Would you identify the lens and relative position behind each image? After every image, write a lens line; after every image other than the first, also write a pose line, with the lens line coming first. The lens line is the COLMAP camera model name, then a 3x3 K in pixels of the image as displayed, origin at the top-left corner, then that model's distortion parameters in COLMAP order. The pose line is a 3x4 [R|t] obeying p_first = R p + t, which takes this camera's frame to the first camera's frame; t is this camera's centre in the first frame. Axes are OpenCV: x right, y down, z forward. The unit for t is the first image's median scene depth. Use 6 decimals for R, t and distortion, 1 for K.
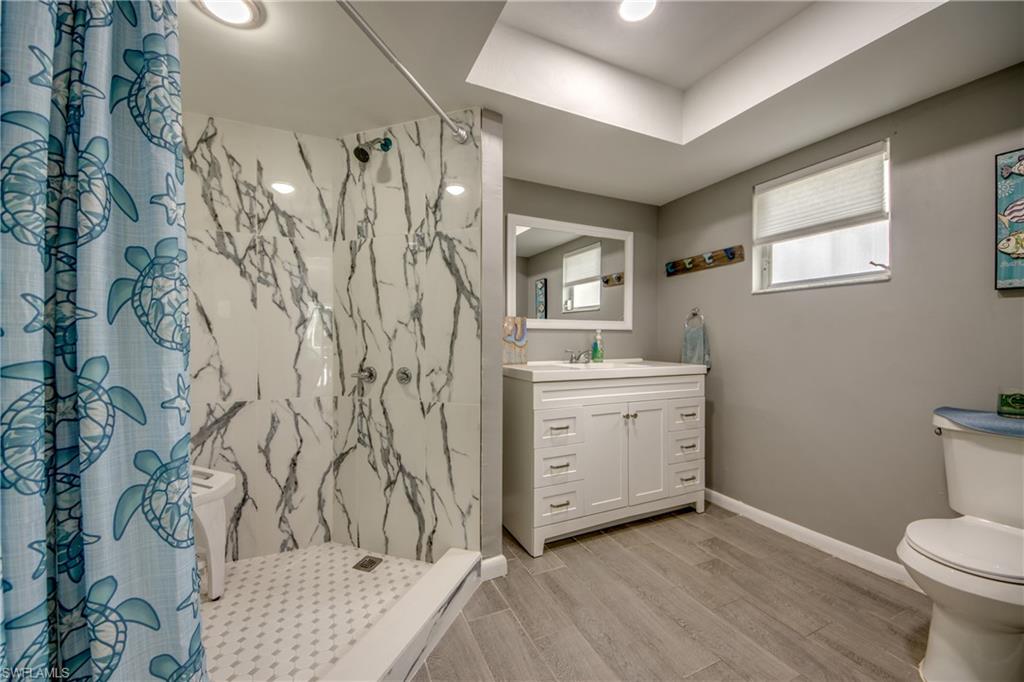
lens RADIAL K [[391.9, 0, 509.5], [0, 391.9, 344.4], [0, 0, 1]] dist [0.021548, -0.014866]
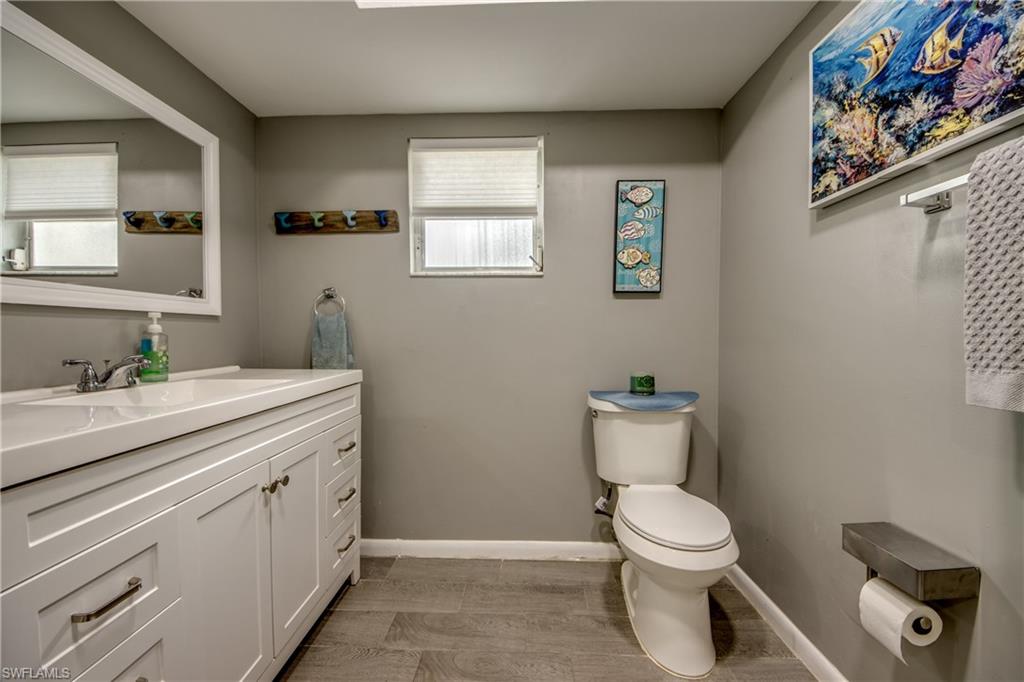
lens RADIAL K [[391.9, 0, 509.5], [0, 391.9, 344.4], [0, 0, 1]] dist [0.021548, -0.014866]
pose [[0.446083, -0.025198, 0.894637, -0.007270], [0.013426, 0.999680, 0.021462, -0.003736], [-0.894891, 0.002438, 0.446278, 0.457602]]
